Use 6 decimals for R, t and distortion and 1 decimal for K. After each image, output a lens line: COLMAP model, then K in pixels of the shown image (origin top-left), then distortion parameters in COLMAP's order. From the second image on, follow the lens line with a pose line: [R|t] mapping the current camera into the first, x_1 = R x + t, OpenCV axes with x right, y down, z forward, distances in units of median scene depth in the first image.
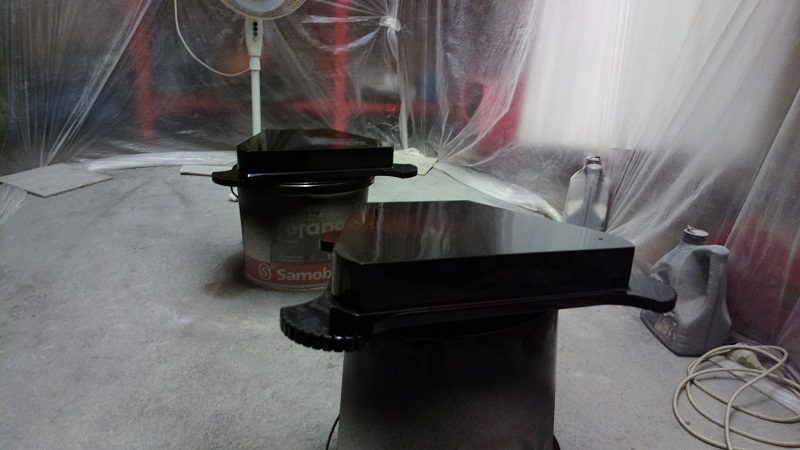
lens RADIAL K [[649.3, 0, 398.4], [0, 649.3, 221.7], [0, 0, 1]] dist [0.088771, -0.083184]
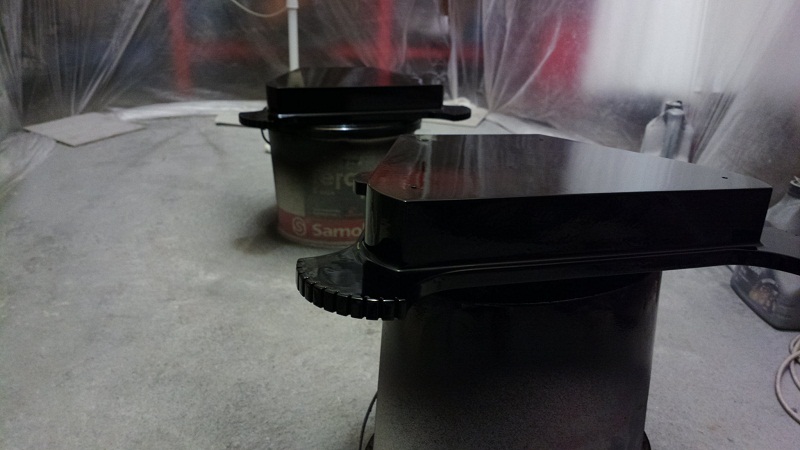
lens RADIAL K [[649.3, 0, 398.3], [0, 649.3, 225.8], [0, 0, 1]] dist [0.088771, -0.083184]
pose [[0.997520, 0.013121, -0.069146, -0.005638], [-0.008905, 0.998102, 0.060932, 0.020863], [0.069814, -0.060165, 0.995744, 0.117590]]
